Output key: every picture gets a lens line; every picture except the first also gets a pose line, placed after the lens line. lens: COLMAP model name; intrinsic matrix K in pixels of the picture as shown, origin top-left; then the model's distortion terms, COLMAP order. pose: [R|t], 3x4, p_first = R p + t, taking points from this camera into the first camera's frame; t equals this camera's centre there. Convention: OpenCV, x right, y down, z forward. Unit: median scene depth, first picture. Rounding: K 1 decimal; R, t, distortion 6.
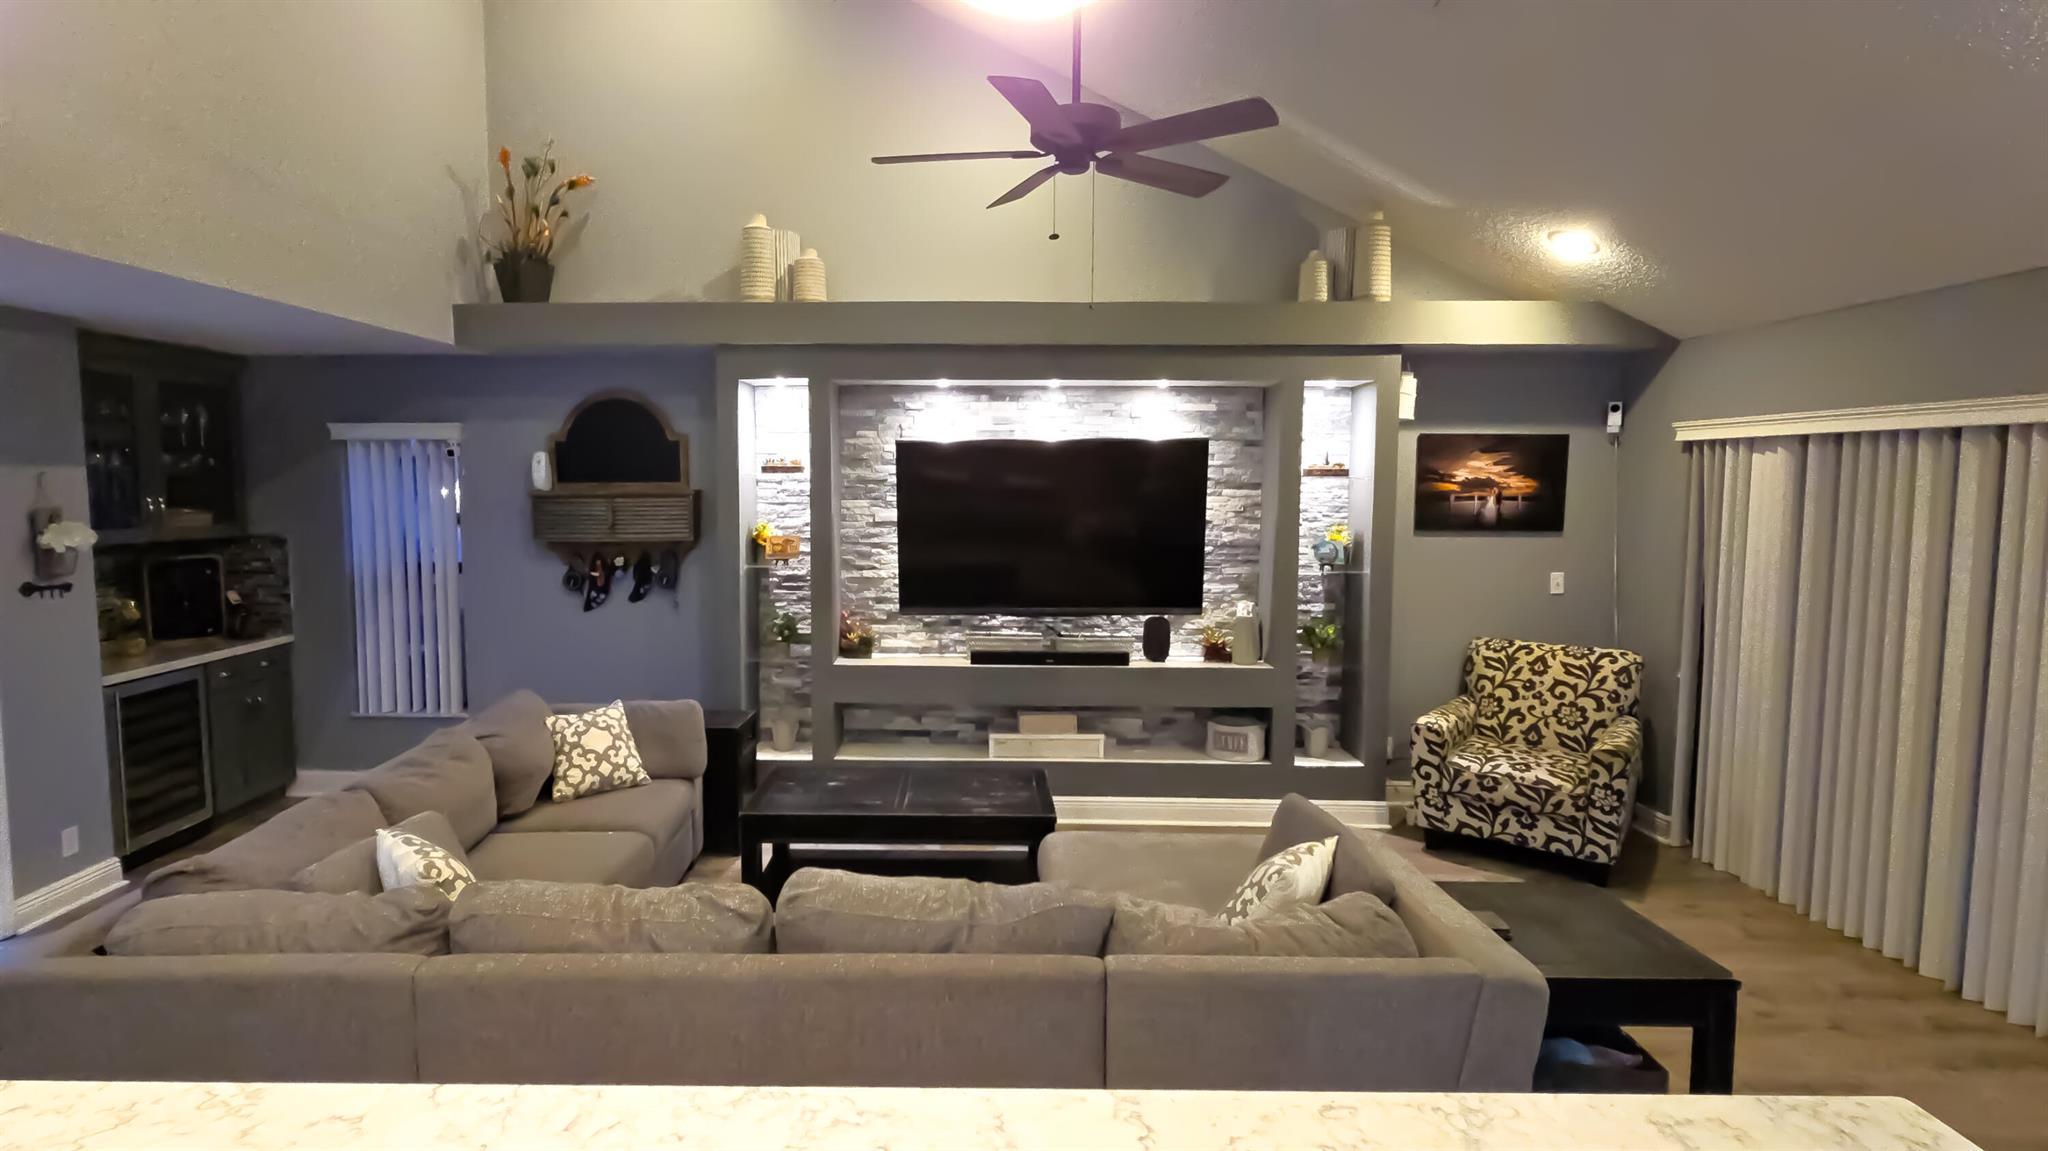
lens RADIAL K [[1007.3, 0, 952.9], [0, 1007.3, 564.4], [0, 0, 1]] dist [-0.000599, -0.000436]
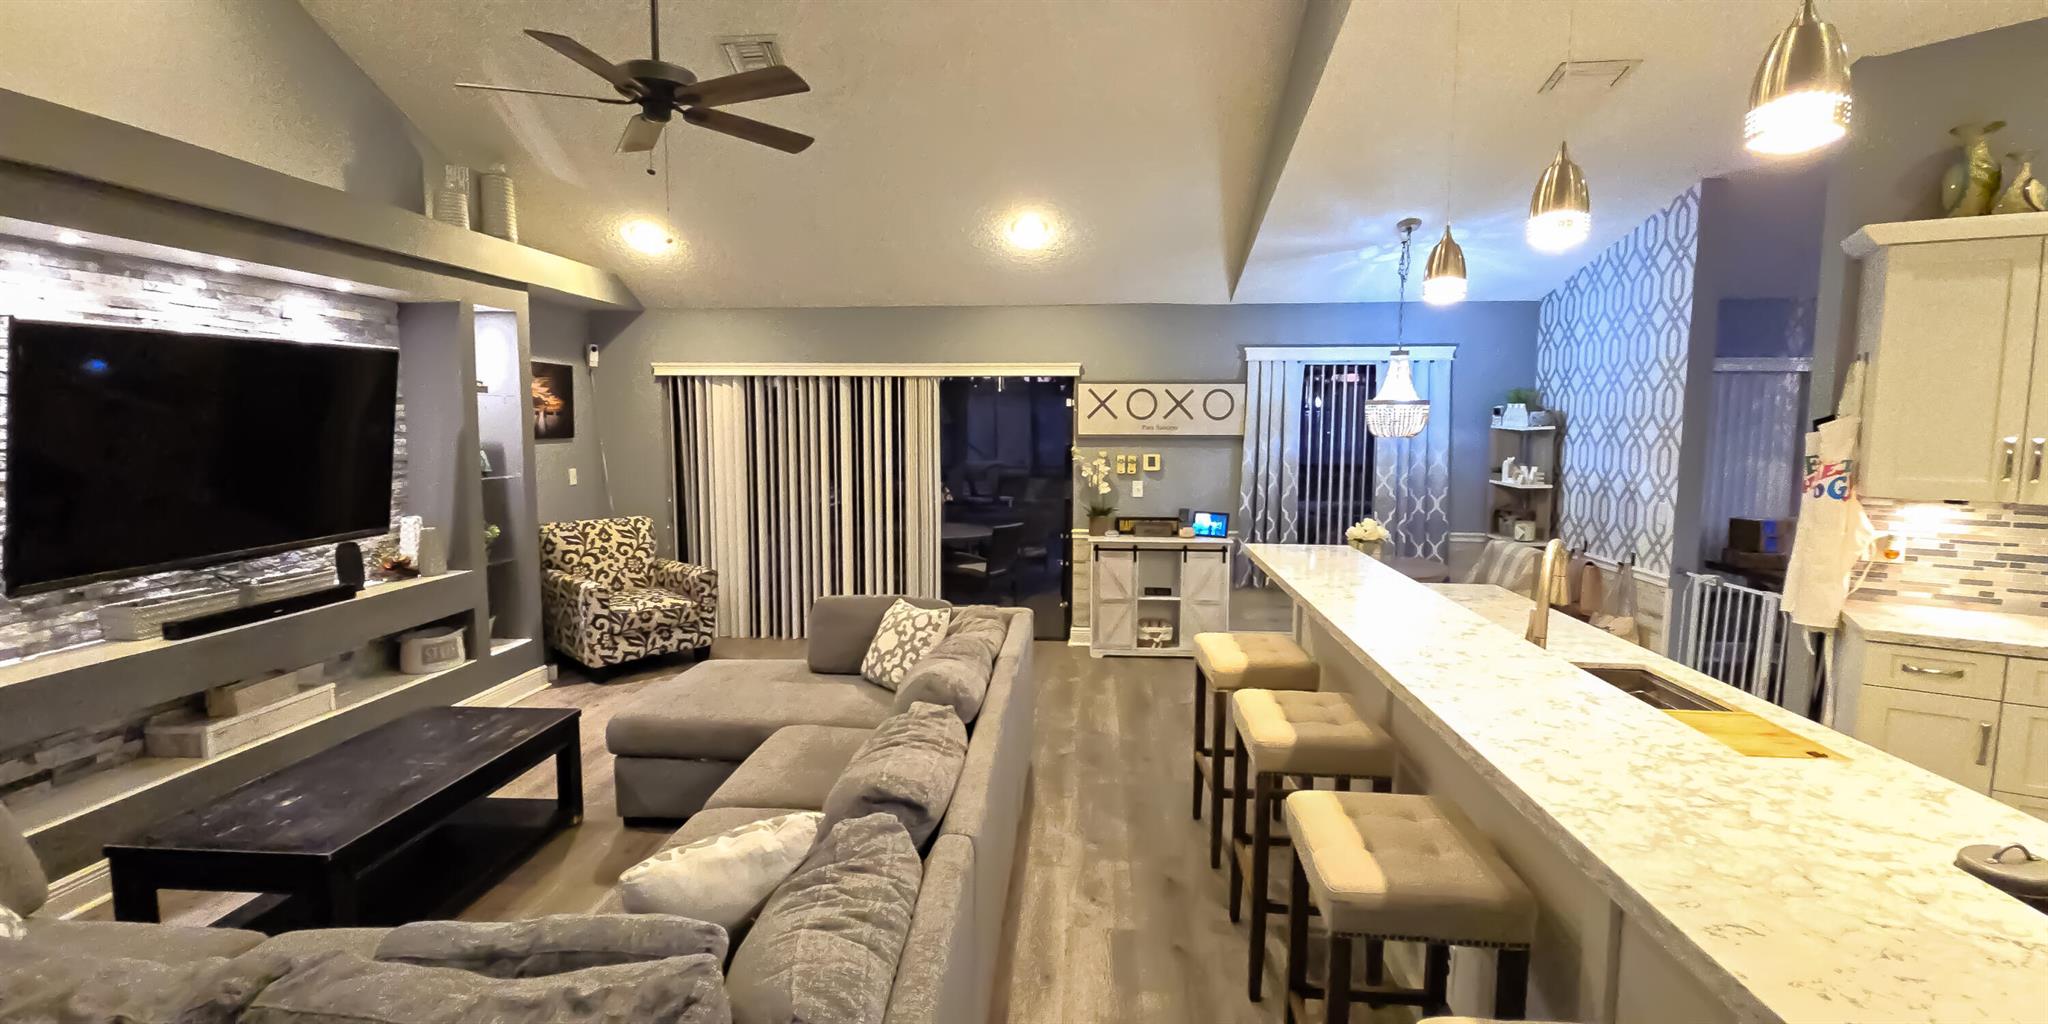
lens RADIAL K [[904.9, 0, 1022.6], [0, 904.9, 499.3], [0, 0, 1]] dist [-0.002864, -0.000310]
pose [[0.051395, -0.091838, 0.994447, -0.606559], [0.079777, 0.992958, 0.087577, -0.010019], [-0.995487, 0.074833, 0.058359, 0.360560]]
